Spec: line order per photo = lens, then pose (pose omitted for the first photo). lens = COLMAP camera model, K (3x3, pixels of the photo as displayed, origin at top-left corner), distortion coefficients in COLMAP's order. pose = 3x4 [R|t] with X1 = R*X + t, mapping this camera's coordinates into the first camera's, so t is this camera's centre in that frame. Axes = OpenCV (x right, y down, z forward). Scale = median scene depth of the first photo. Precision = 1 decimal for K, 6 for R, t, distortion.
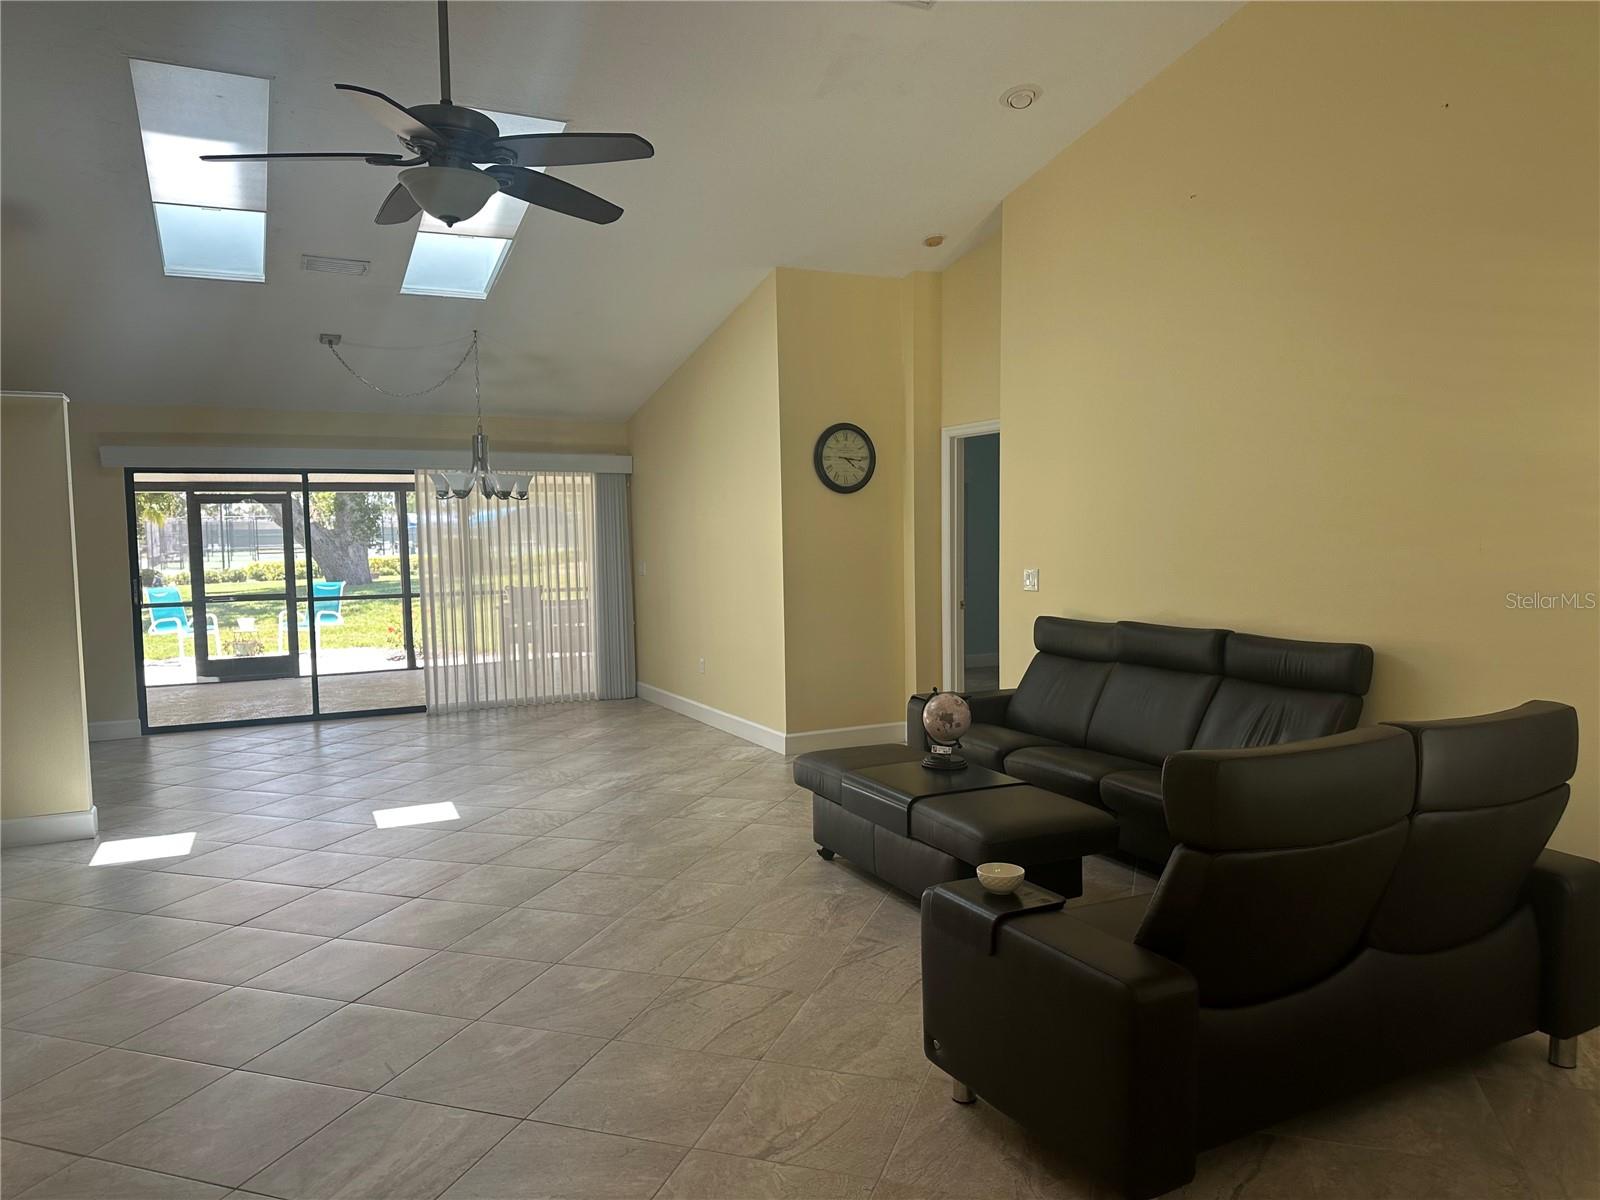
lens RADIAL K [[1130.3, 0, 800.0], [0, 1130.3, 600.0], [0, 0, 1]] dist [0.044845, -0.055765]
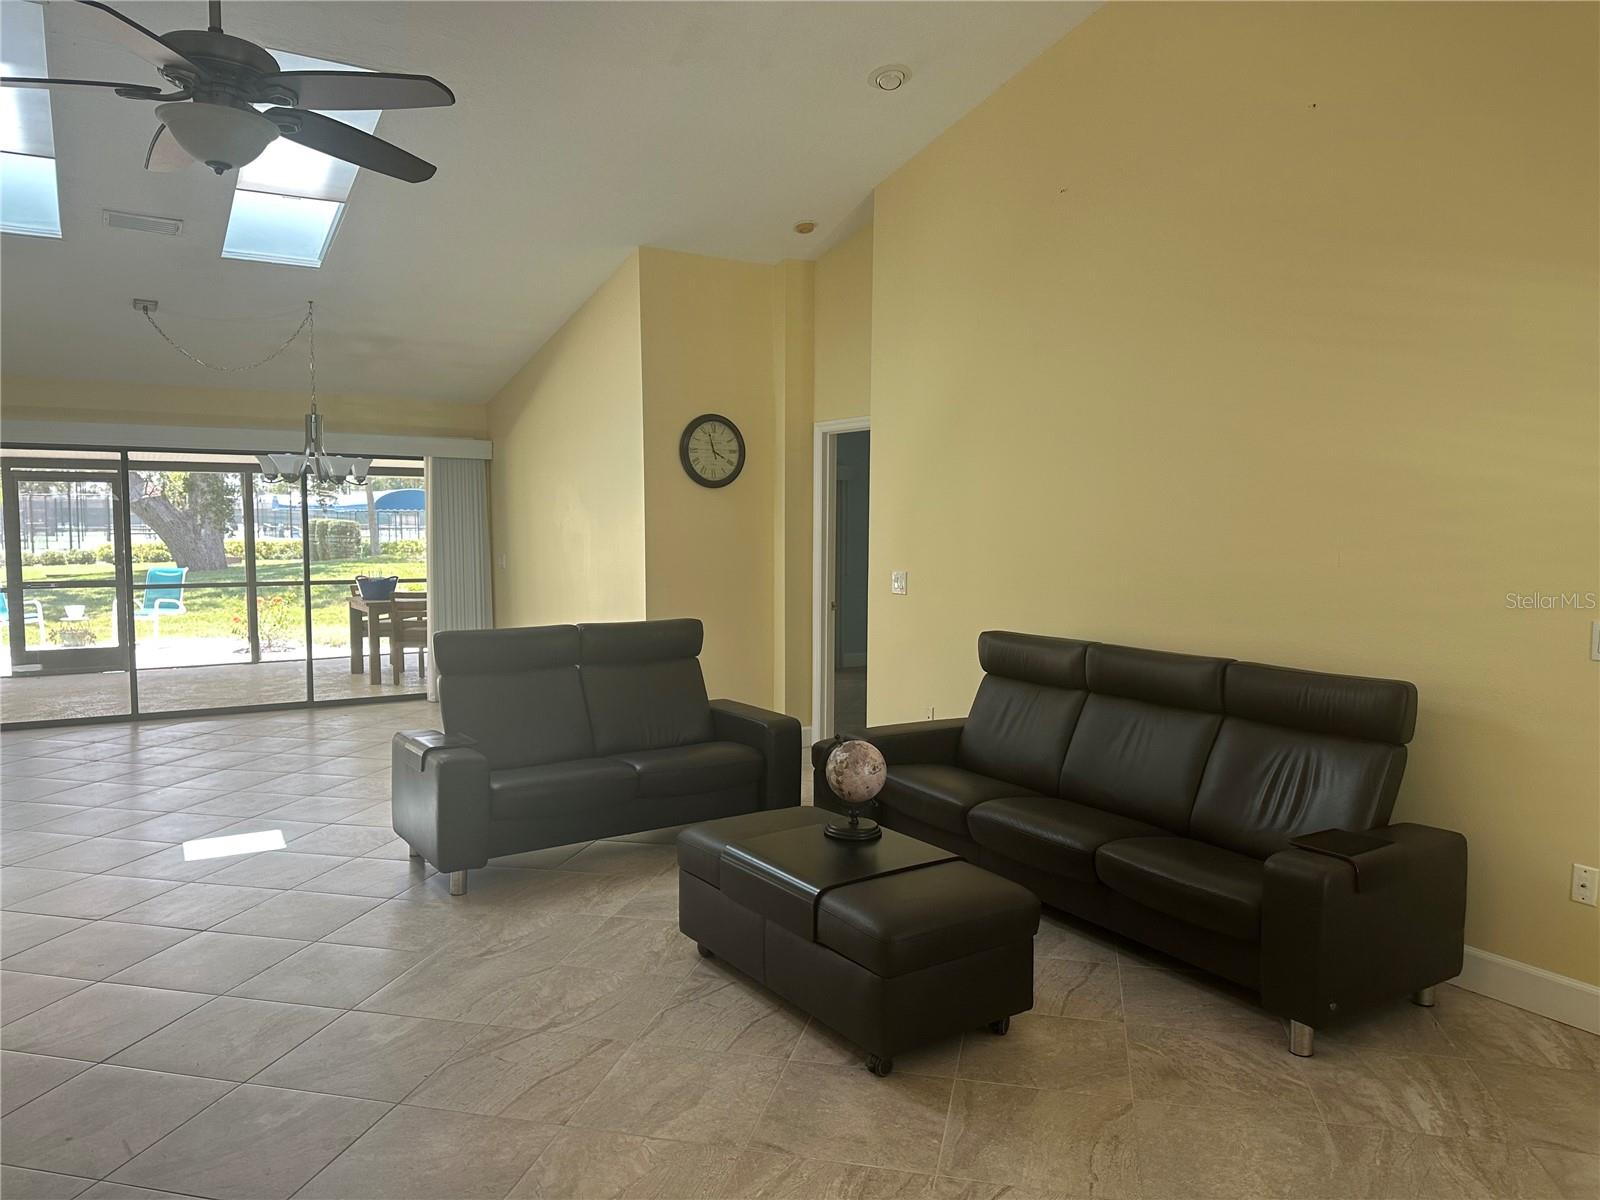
lens RADIAL K [[1138.8, 0, 804.9], [0, 1138.8, 595.2], [0, 0, 1]] dist [0.002455, 0.001403]
pose [[0.994946, 0.016130, 0.099109, 0.033750], [-0.016327, 0.999866, 0.001177, -0.009168], [-0.099077, -0.002789, 0.995076, 0.054337]]
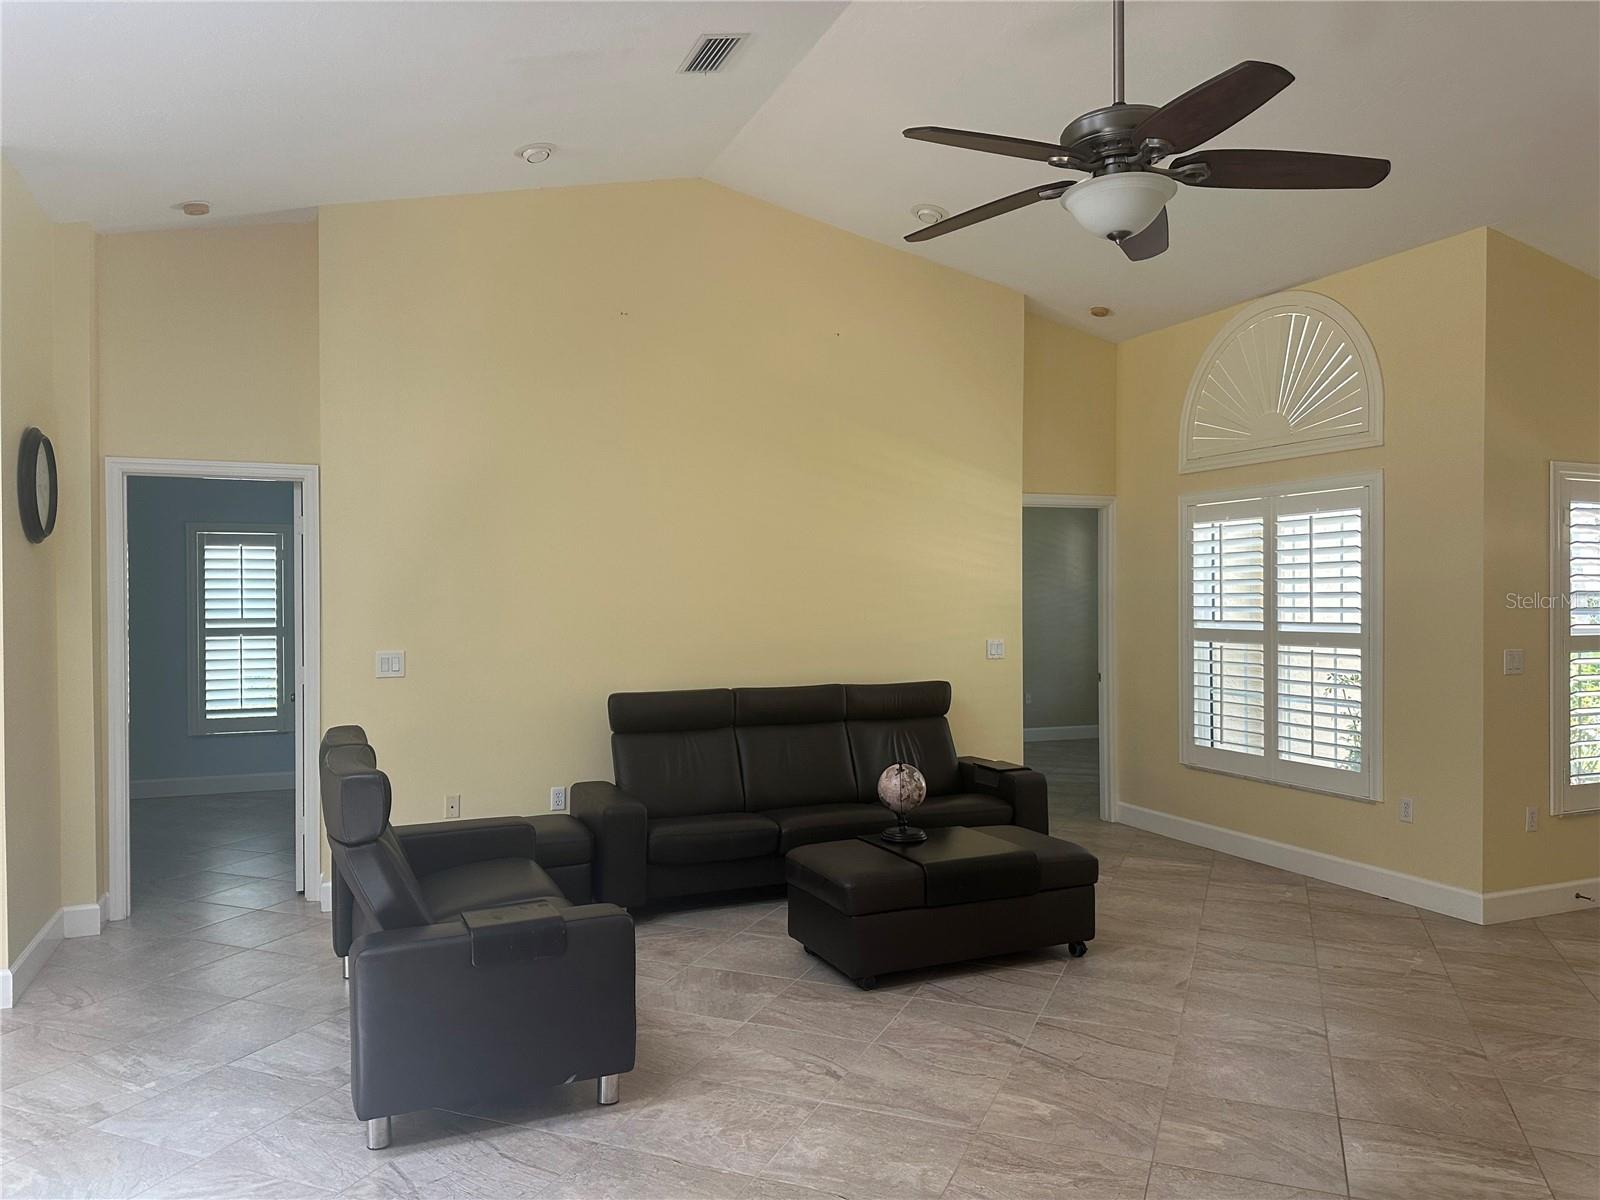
lens RADIAL K [[1130.3, 0, 800.0], [0, 1130.3, 600.0], [0, 0, 1]] dist [0.044845, -0.055765]
pose [[0.079995, 0.013019, 0.996710, -0.740754], [0.078872, 0.996697, -0.019349, -0.035813], [-0.993670, 0.080160, 0.078704, 0.737694]]
